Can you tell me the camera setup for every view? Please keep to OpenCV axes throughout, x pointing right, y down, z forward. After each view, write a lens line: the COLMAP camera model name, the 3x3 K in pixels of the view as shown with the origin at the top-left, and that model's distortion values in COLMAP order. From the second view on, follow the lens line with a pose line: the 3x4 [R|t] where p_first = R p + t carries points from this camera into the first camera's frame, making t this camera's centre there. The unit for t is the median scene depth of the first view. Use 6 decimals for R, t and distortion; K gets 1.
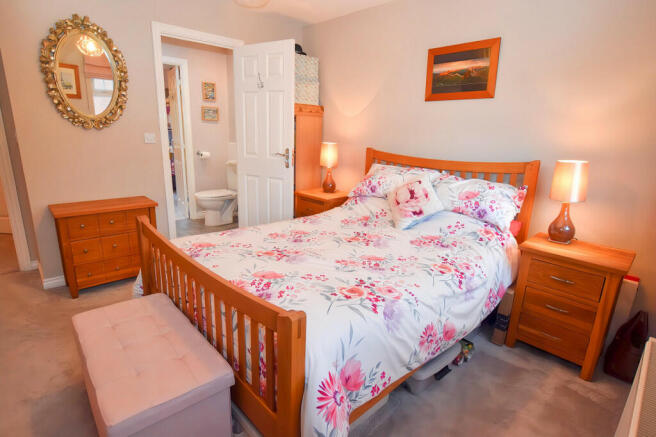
lens RADIAL K [[340.6, 0, 331.7], [0, 340.6, 220.9], [0, 0, 1]] dist [-0.023735, -0.002033]
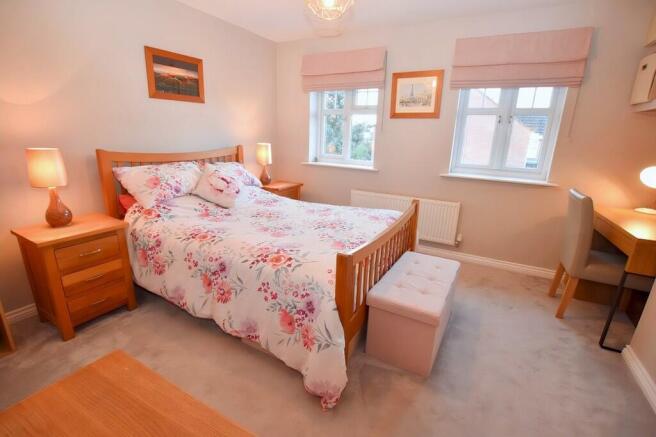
lens RADIAL K [[299.1, 0, 329.4], [0, 299.1, 219.0], [0, 0, 1]] dist [-0.031942, -0.000641]
pose [[-0.273079, -0.302175, 0.913301, -0.878976], [0.204868, 0.909339, 0.362120, -0.258775], [-0.939924, 0.285994, -0.186415, 0.852276]]
